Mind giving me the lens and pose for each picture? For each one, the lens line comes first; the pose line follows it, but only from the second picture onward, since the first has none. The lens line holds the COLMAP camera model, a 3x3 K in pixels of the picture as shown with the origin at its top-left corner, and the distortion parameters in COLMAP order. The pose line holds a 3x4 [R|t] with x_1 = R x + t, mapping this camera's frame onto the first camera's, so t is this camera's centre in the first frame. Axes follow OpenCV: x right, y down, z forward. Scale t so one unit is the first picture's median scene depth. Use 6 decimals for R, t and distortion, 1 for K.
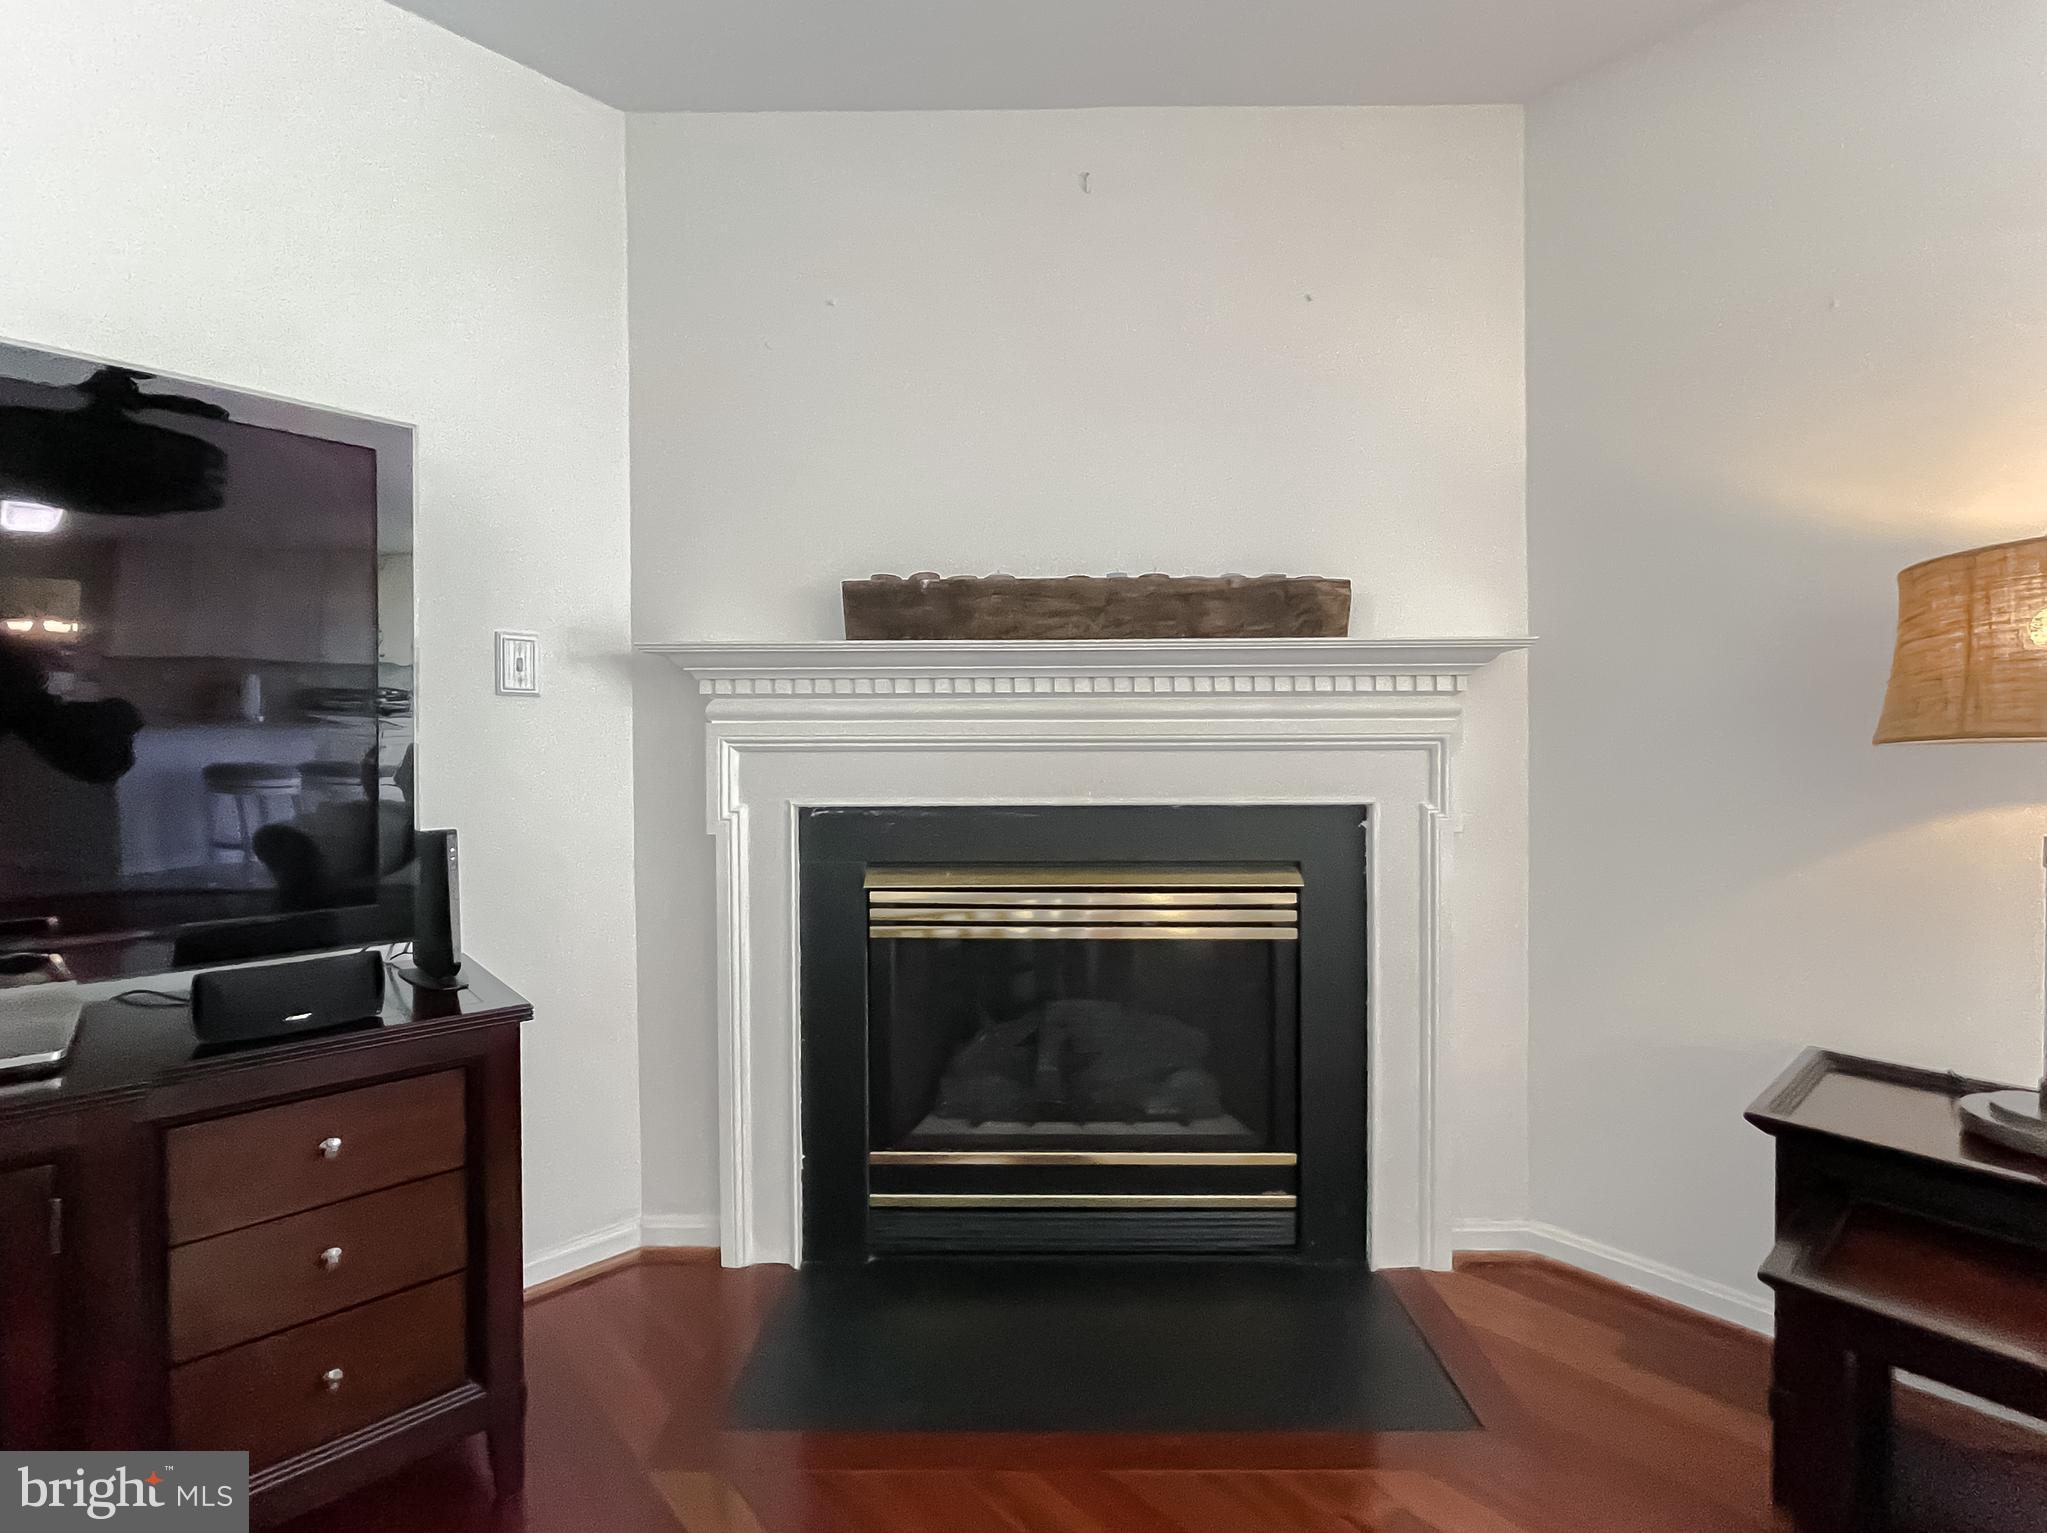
lens RADIAL K [[918.4, 0, 1029.8], [0, 918.4, 763.9], [0, 0, 1]] dist [-0.006693, -0.000107]
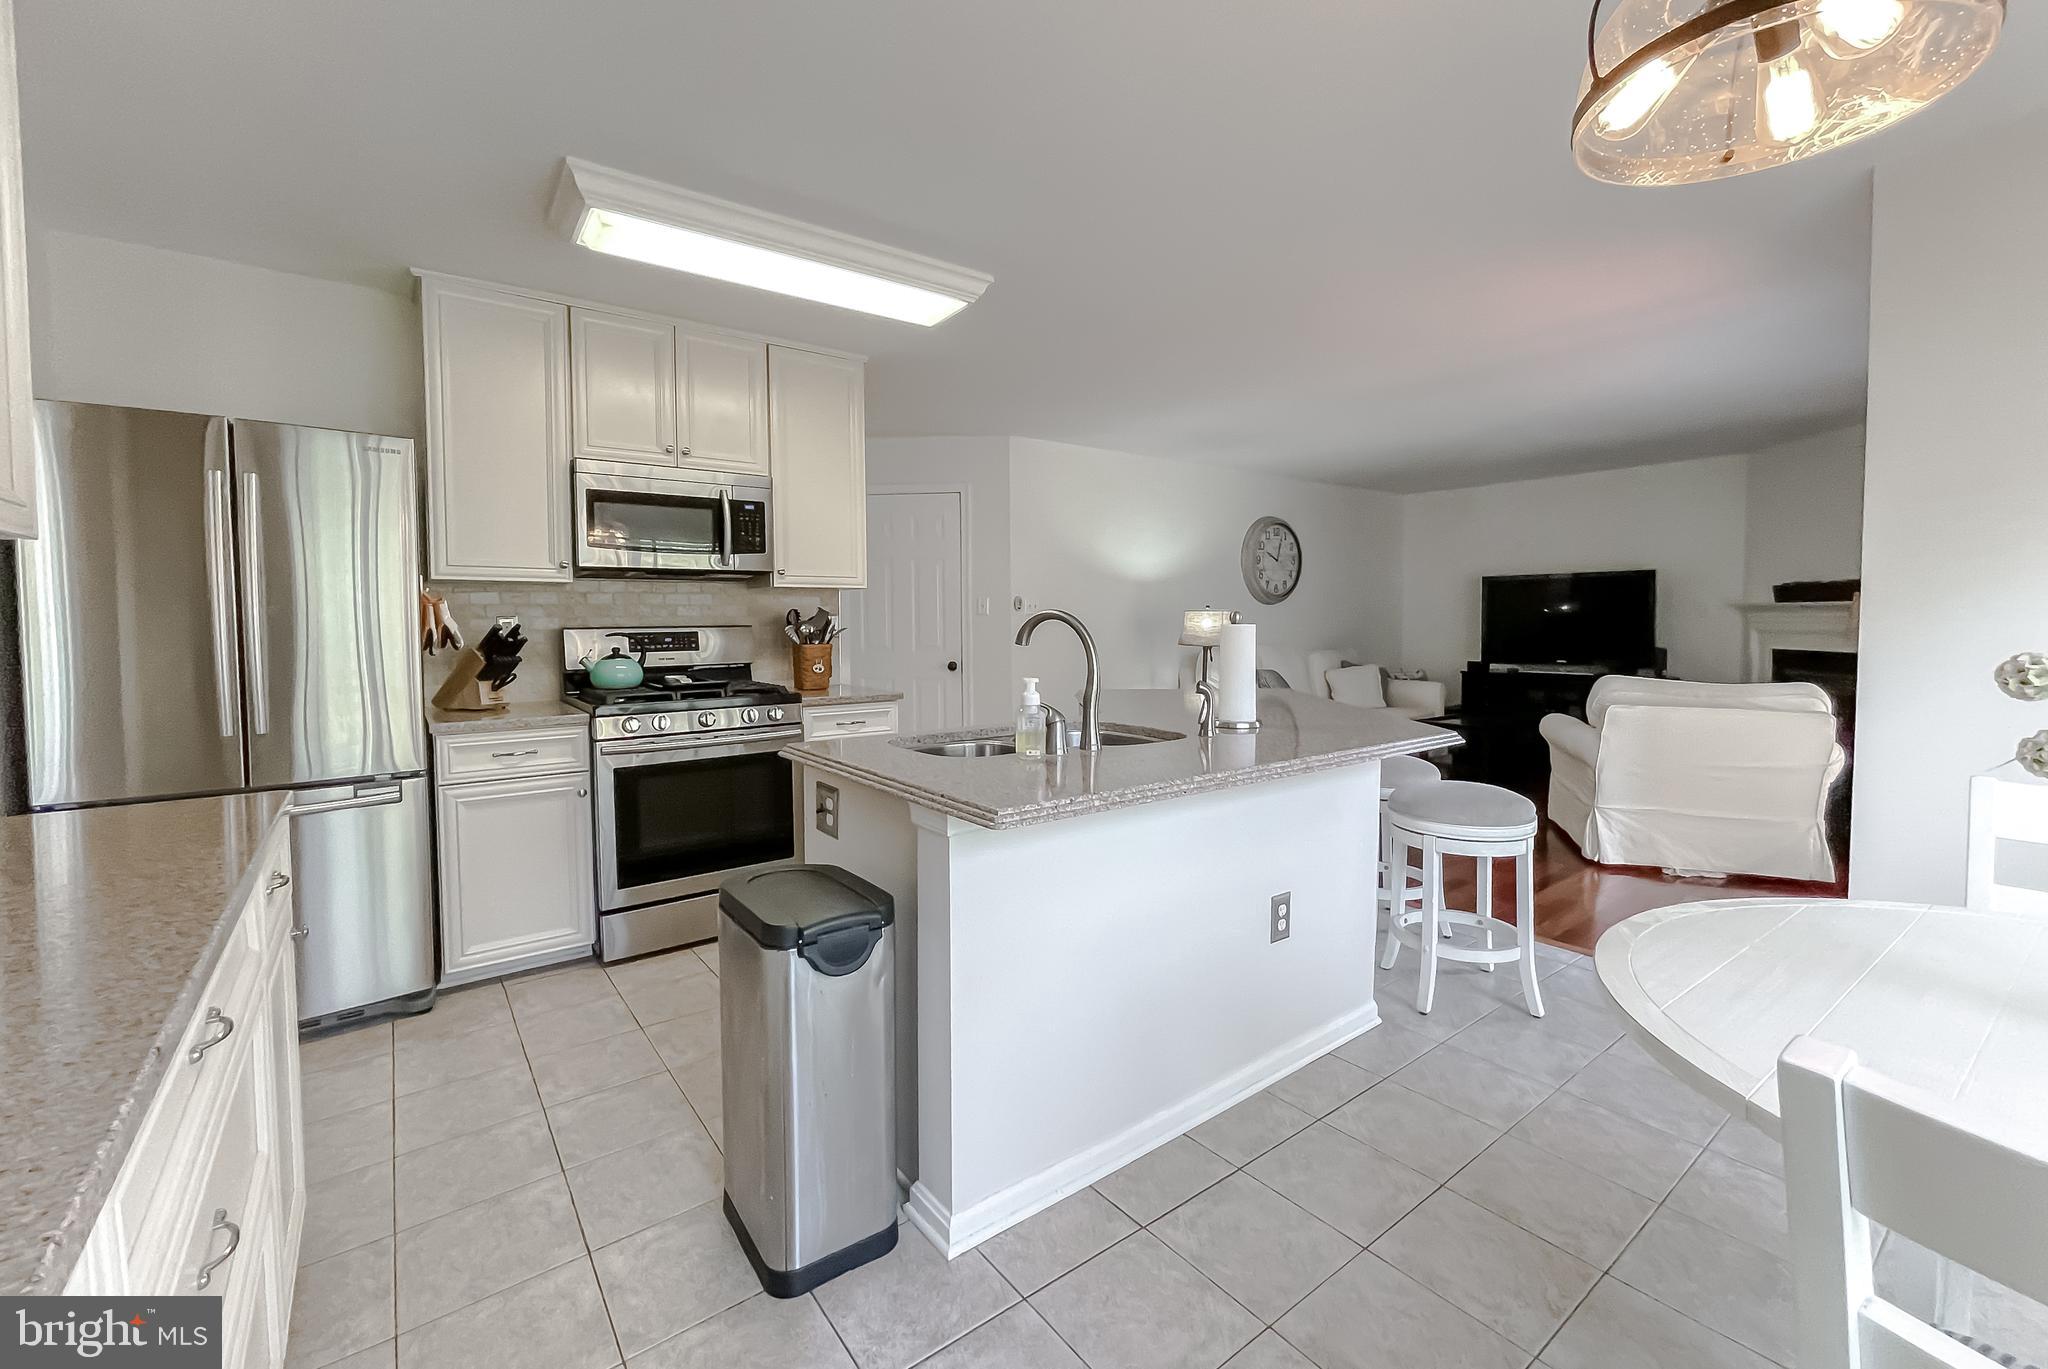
lens RADIAL K [[831.4, 0, 1018.7], [0, 831.4, 658.0], [0, 0, 1]] dist [-0.000932, 0.000184]
pose [[-0.122516, 0.053808, -0.991007, 3.303845], [-0.002106, 0.998513, 0.054475, -0.088239], [0.992464, 0.008761, -0.122220, -1.478401]]
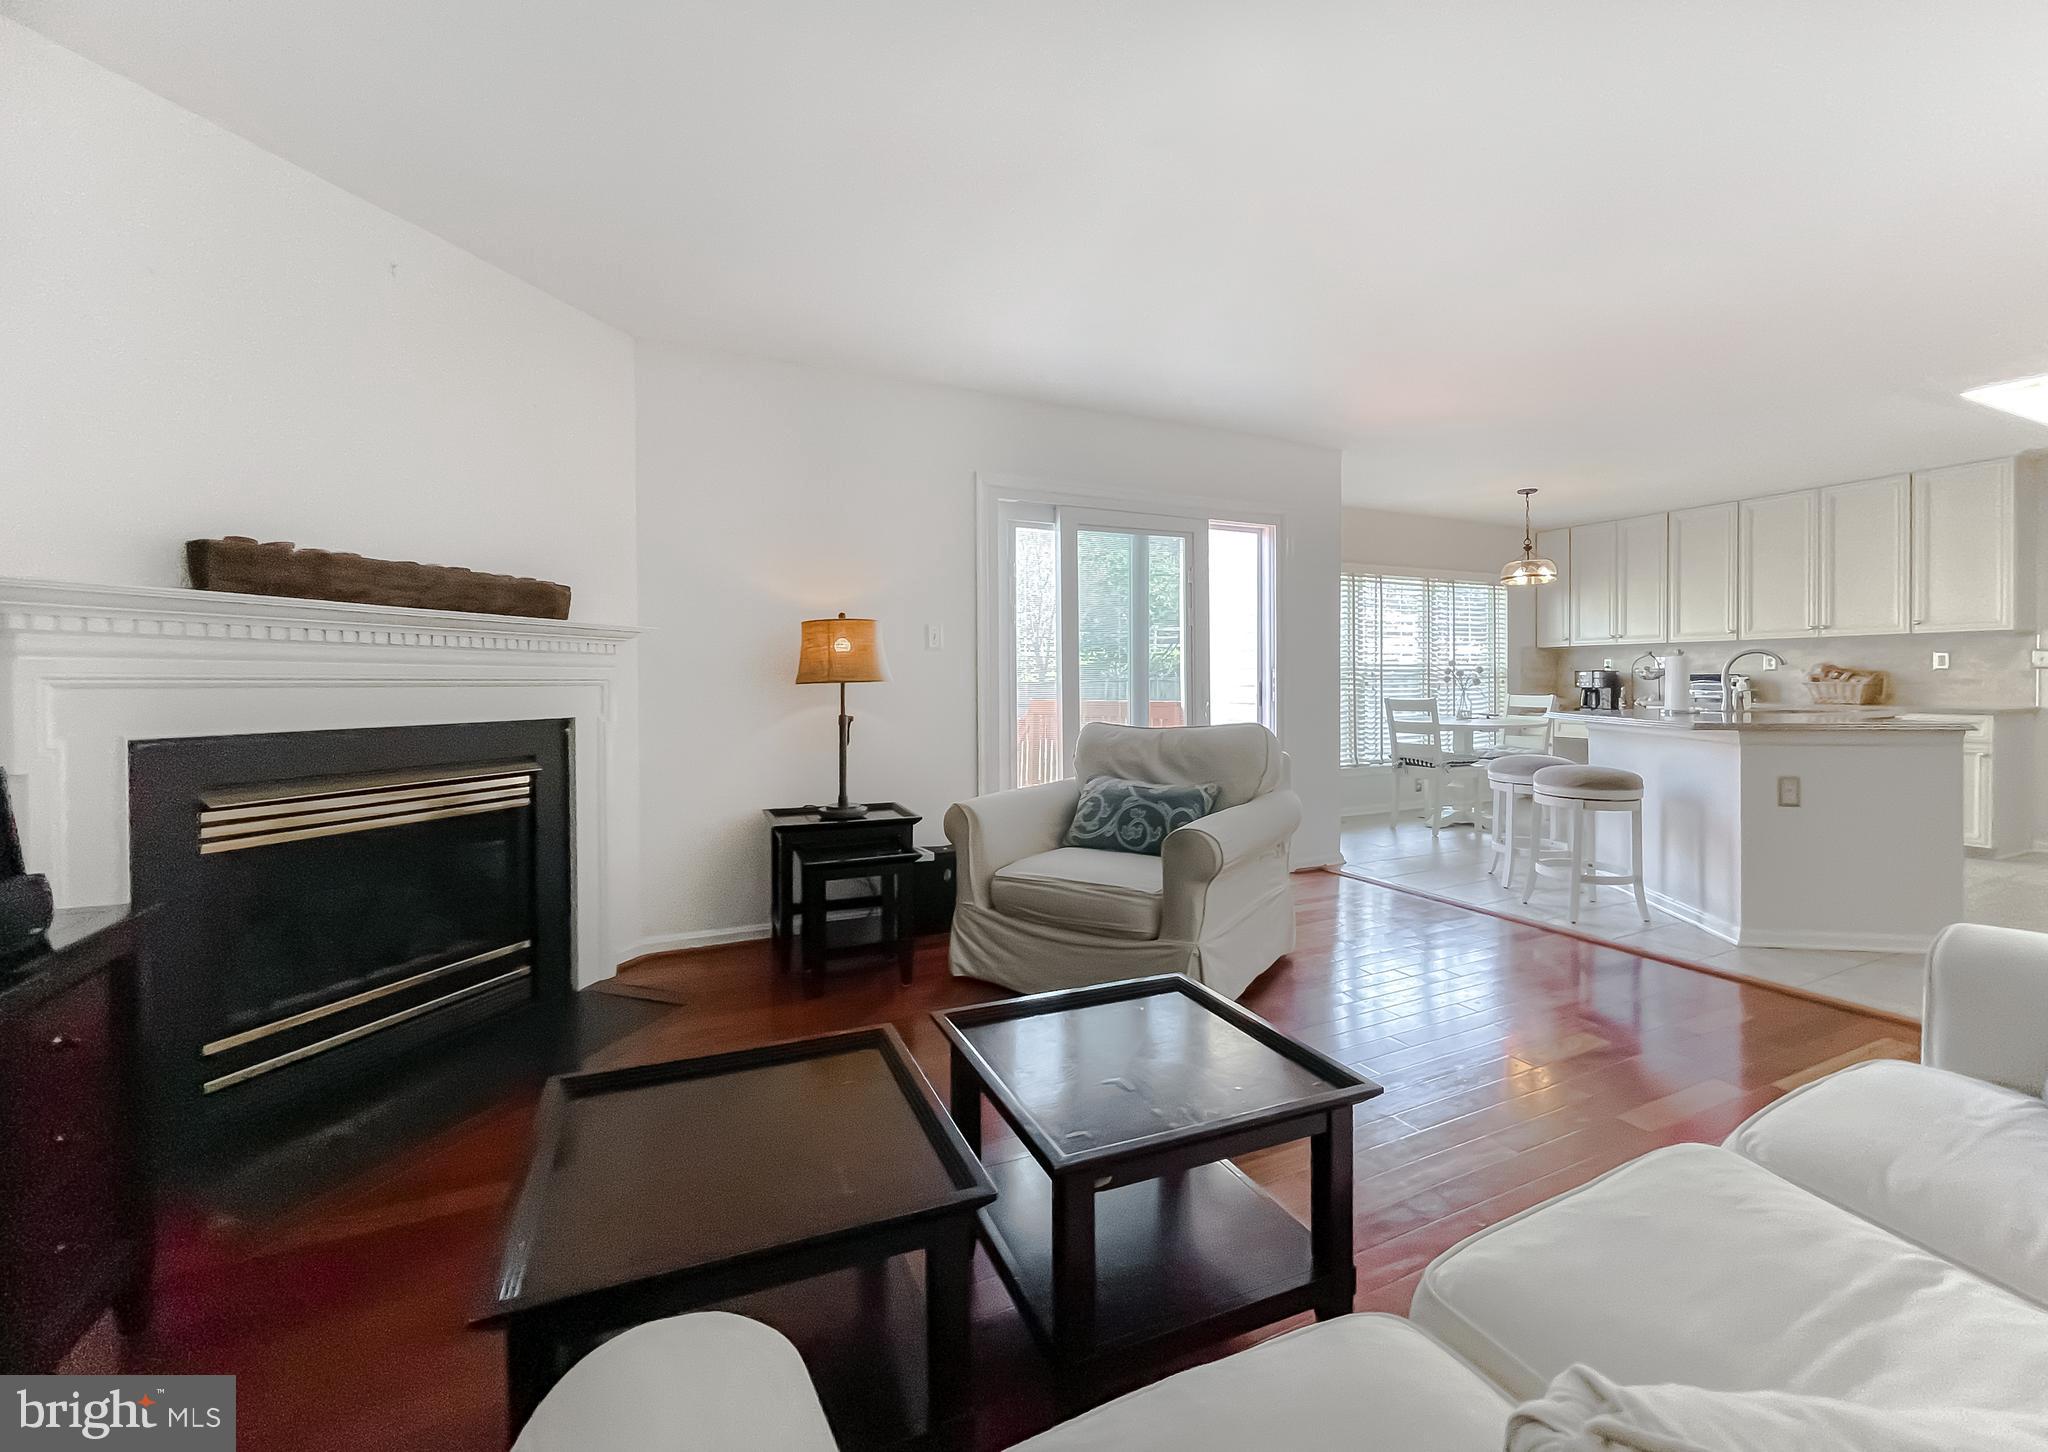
lens RADIAL K [[853.1, 0, 1015.6], [0, 853.1, 696.4], [0, 0, 1]] dist [0.000144, -0.000426]
pose [[0.306778, -0.011995, 0.951705, -0.879748], [0.012446, 0.999886, 0.008590, 0.000460], [-0.951700, 0.009210, 0.306892, -0.267148]]
